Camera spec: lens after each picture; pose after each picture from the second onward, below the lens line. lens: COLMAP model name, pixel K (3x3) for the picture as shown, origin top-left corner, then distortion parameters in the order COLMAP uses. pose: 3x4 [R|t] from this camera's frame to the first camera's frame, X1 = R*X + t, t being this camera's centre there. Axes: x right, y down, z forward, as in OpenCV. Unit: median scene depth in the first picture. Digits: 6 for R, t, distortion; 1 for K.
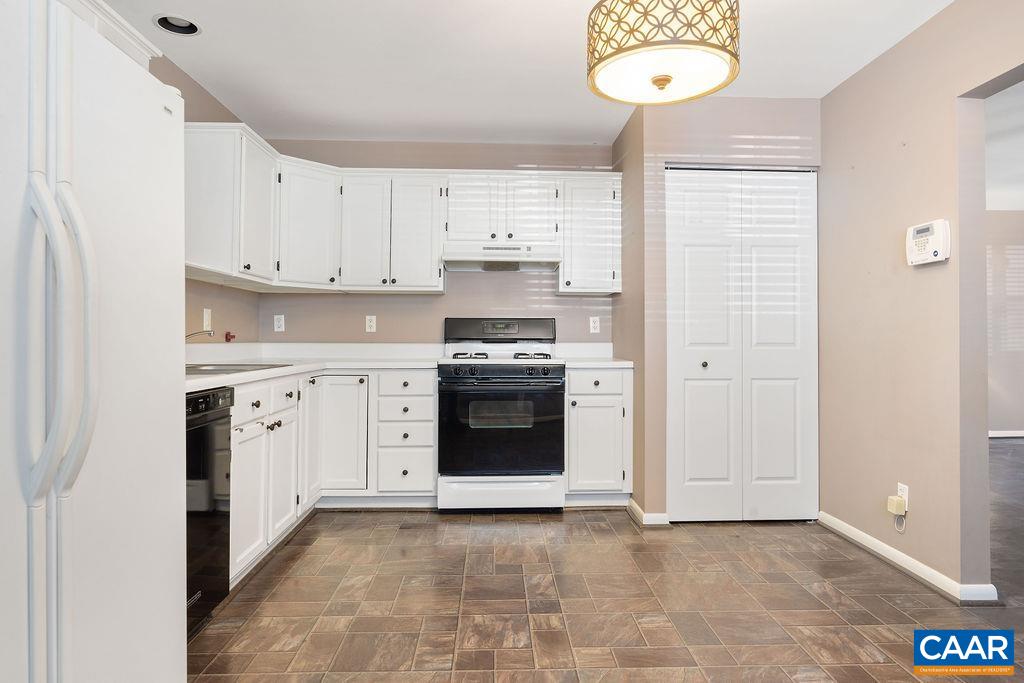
lens RADIAL K [[622.8, 0, 527.0], [0, 622.8, 327.2], [0, 0, 1]] dist [-0.006199, -0.000660]
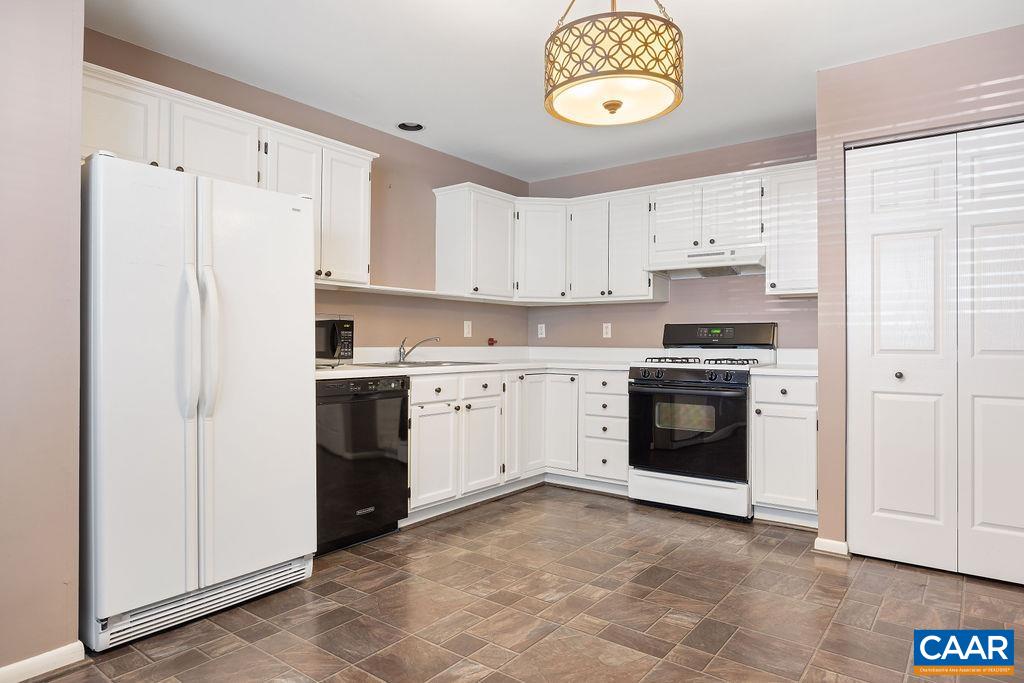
lens RADIAL K [[618.6, 0, 512.0], [0, 618.6, 341.5], [0, 0, 1]] dist [-0.003270, -0.000366]
pose [[0.767032, 0.000537, -0.641608, 0.398654], [0.008582, 0.999902, 0.011097, 0.000736], [0.641551, -0.014018, 0.766952, 0.028632]]
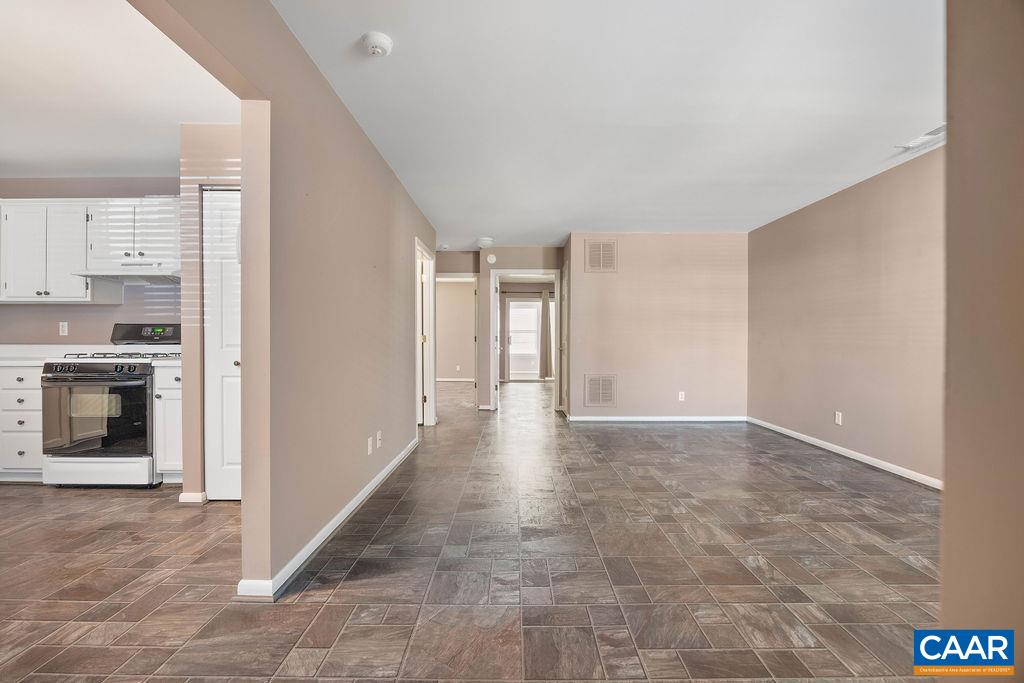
lens RADIAL K [[478.0, 0, 512.0], [0, 478.0, 341.5], [0, 0, 1]] dist [0.002249, 0.000243]
pose [[0.996943, -0.002336, -0.078103, 0.813147], [0.004001, 0.999768, 0.021169, 0.003456], [0.078035, -0.021416, 0.996721, 0.161850]]
